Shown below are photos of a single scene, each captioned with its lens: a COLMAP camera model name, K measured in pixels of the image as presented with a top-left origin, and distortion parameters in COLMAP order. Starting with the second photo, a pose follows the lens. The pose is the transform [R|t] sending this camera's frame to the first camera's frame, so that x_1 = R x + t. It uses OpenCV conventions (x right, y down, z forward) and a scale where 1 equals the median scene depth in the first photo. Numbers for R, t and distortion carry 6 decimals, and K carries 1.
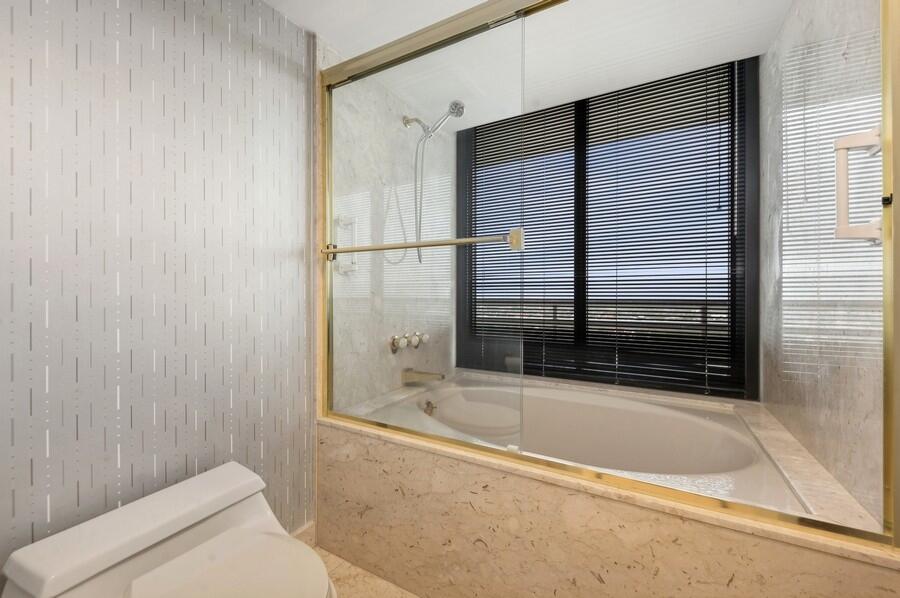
lens RADIAL K [[363.4, 0, 450.6], [0, 363.4, 296.8], [0, 0, 1]] dist [-0.003174, -0.000588]
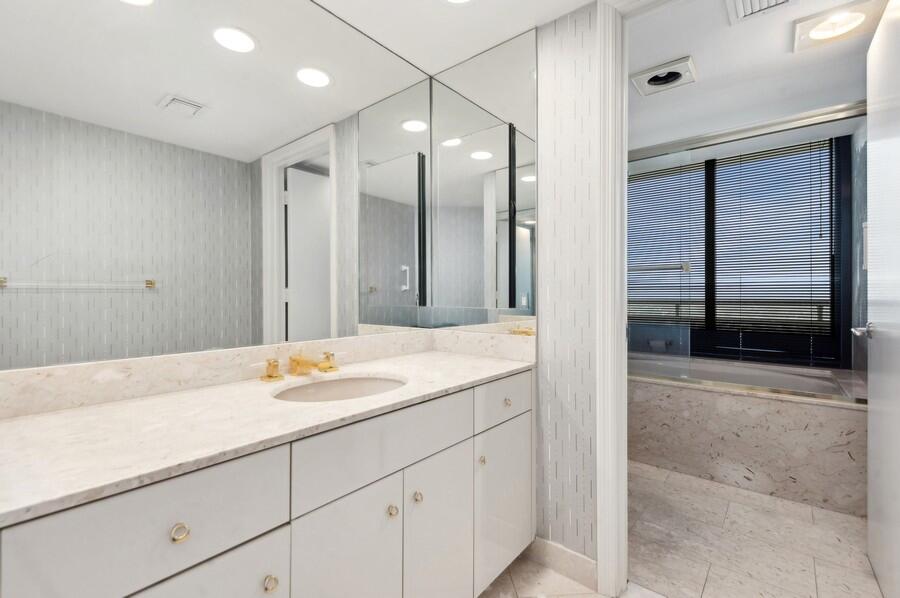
lens RADIAL K [[391.6, 0, 448.3], [0, 391.6, 298.9], [0, 0, 1]] dist [-0.004949, -0.000762]
pose [[0.981959, 0.000762, -0.189091, -0.415971], [-0.000240, 0.999996, 0.002779, 0.001862], [0.189093, -0.002684, 0.981956, -0.789225]]
